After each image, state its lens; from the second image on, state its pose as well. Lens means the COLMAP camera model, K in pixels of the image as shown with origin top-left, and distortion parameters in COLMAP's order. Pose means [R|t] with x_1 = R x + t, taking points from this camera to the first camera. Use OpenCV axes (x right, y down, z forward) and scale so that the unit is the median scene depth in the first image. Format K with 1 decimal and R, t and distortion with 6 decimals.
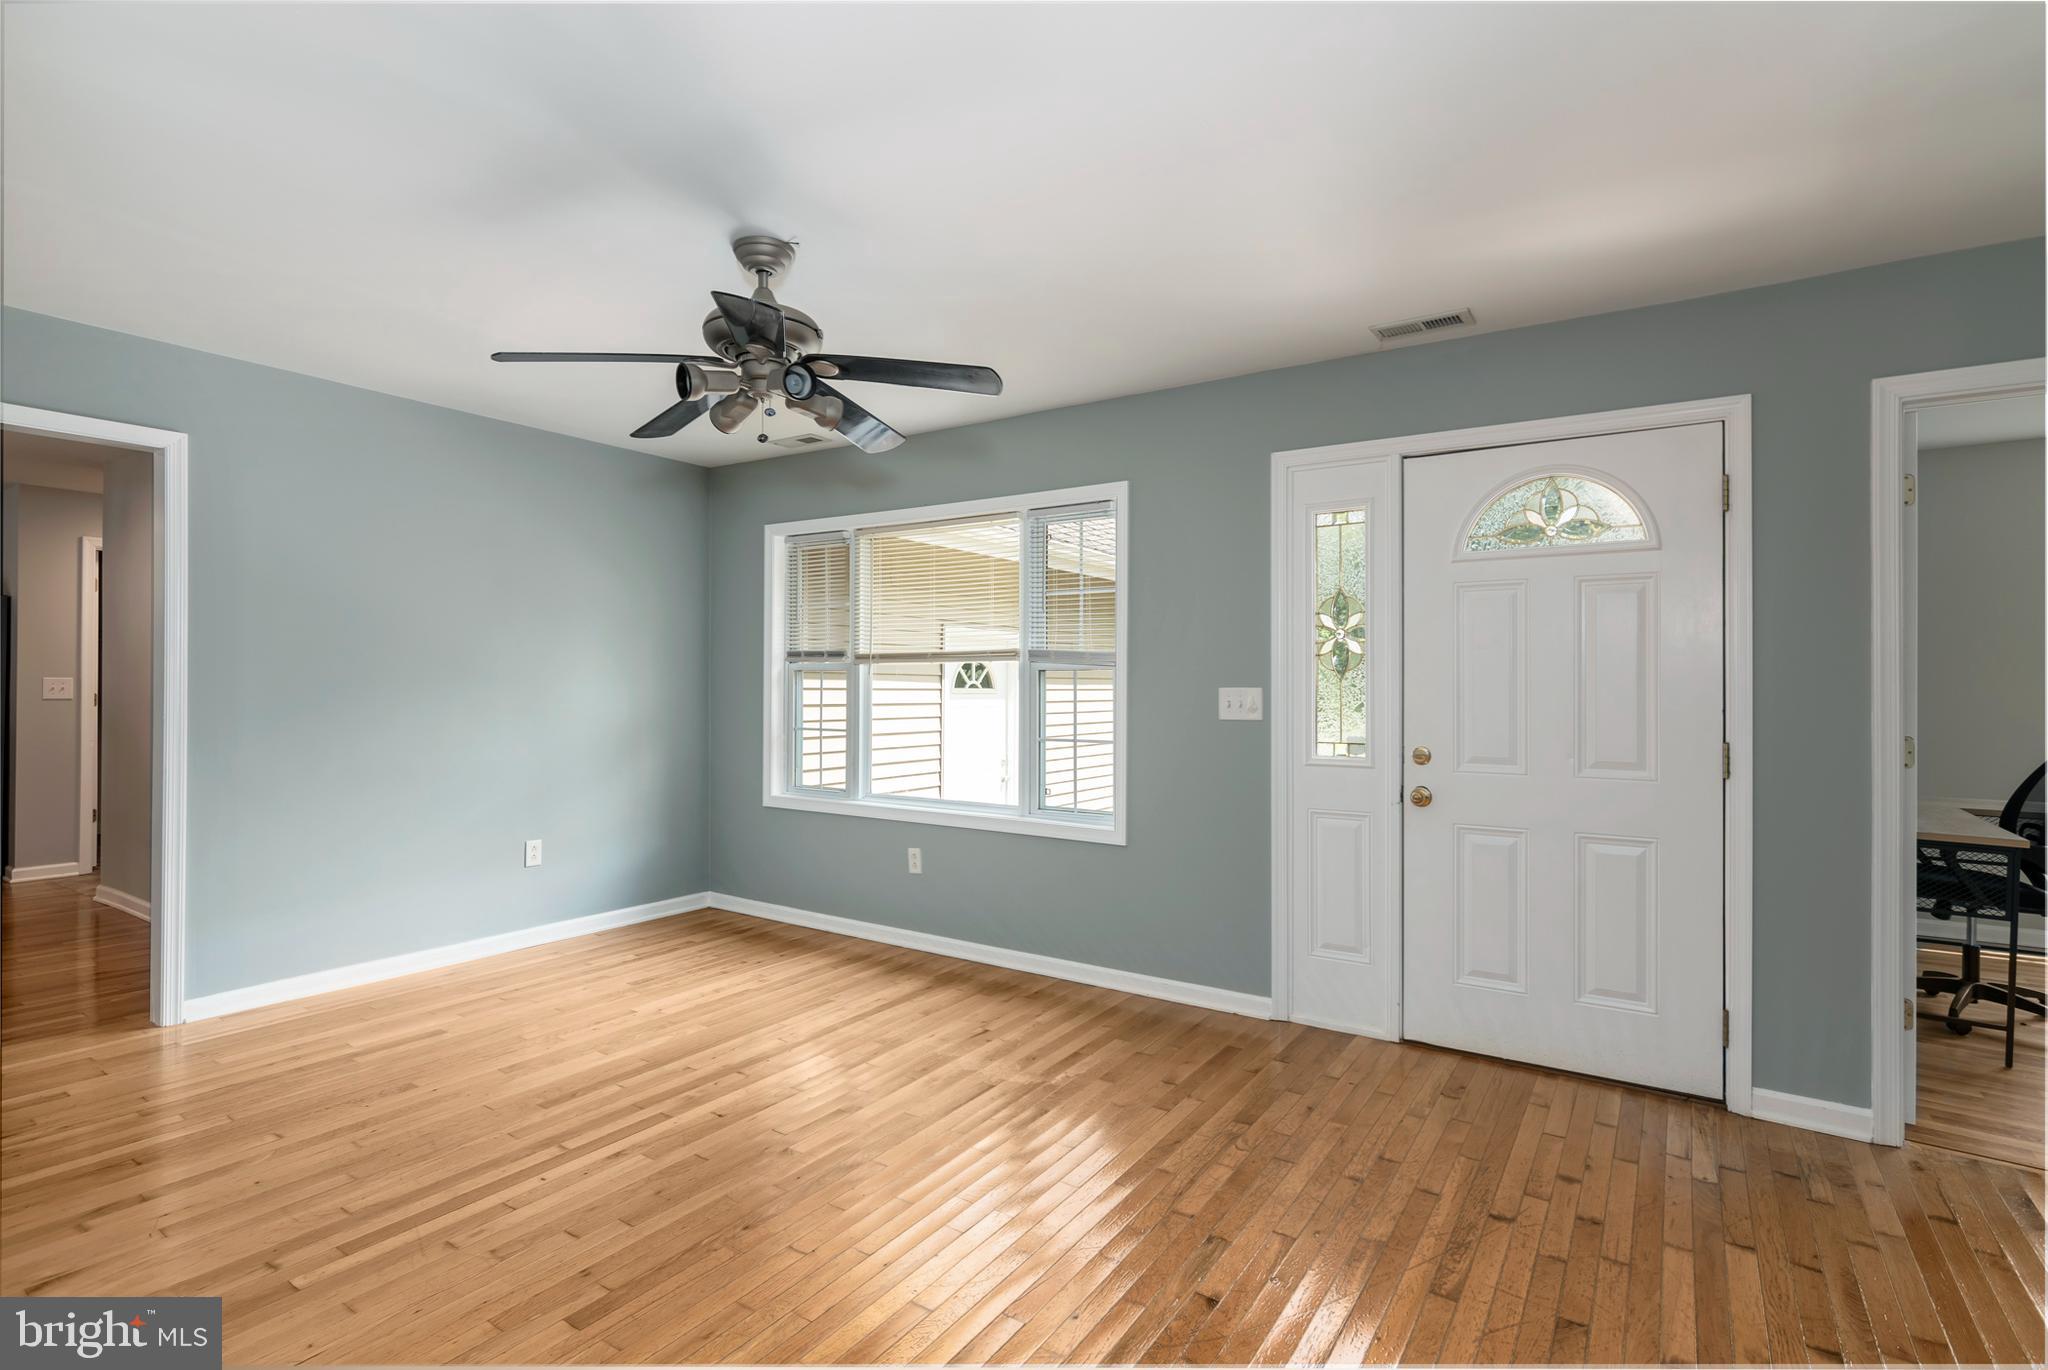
lens RADIAL K [[986.1, 0, 1014.9], [0, 986.1, 680.0], [0, 0, 1]] dist [0.001784, -0.000299]
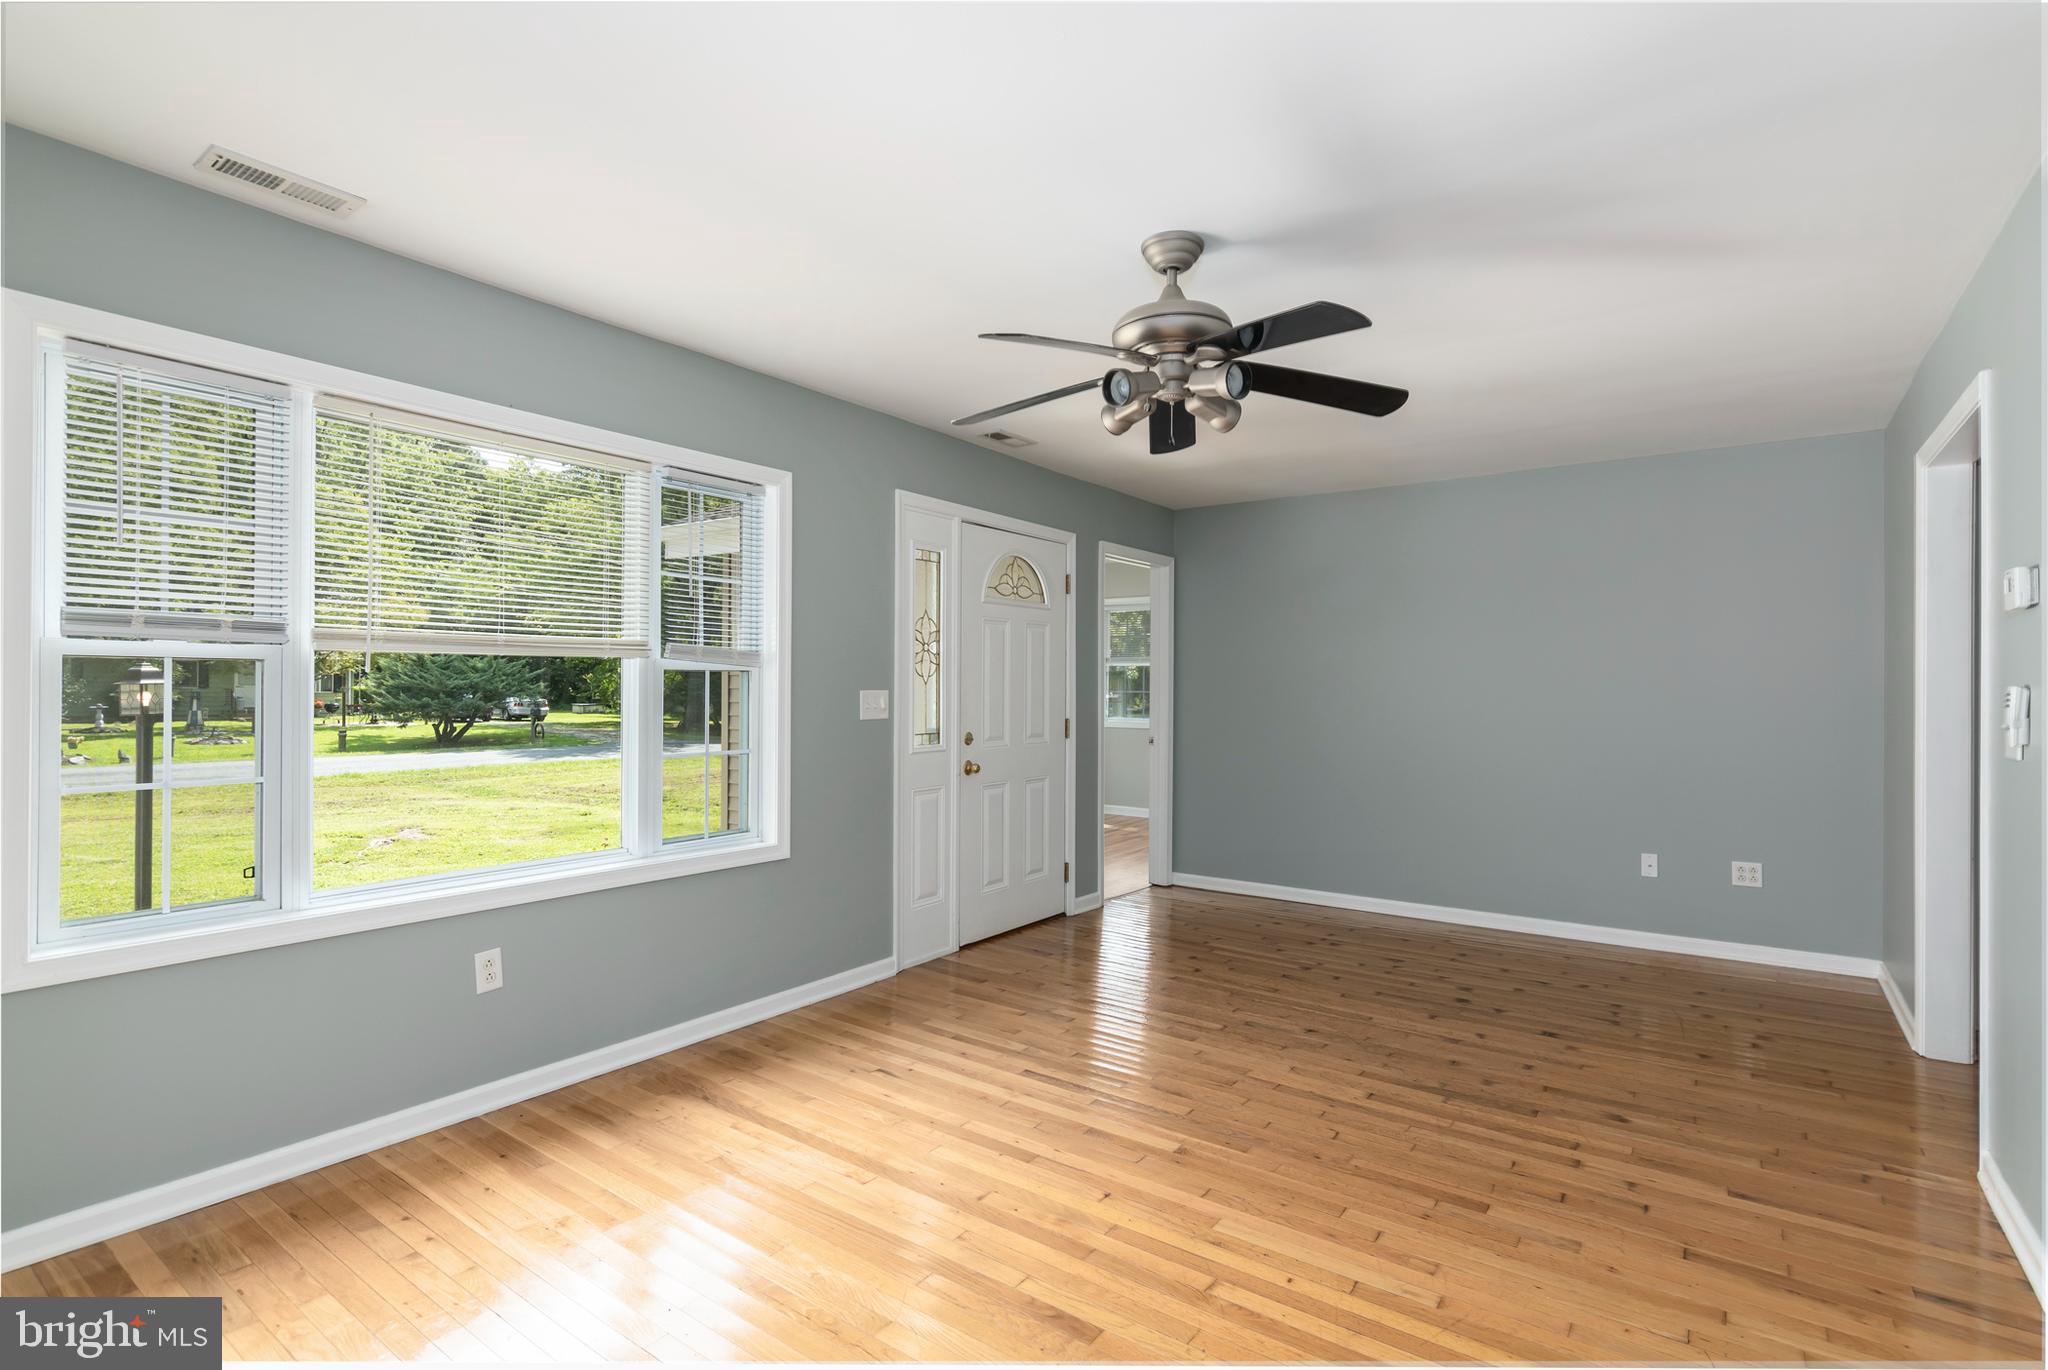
lens RADIAL K [[986.1, 0, 1014.9], [0, 986.1, 680.0], [0, 0, 1]] dist [0.001784, -0.000299]
pose [[0.042386, -0.002320, 0.999099, -0.935576], [-0.012329, 0.999920, 0.002845, -0.009741], [-0.999025, -0.012438, 0.042354, 0.841847]]
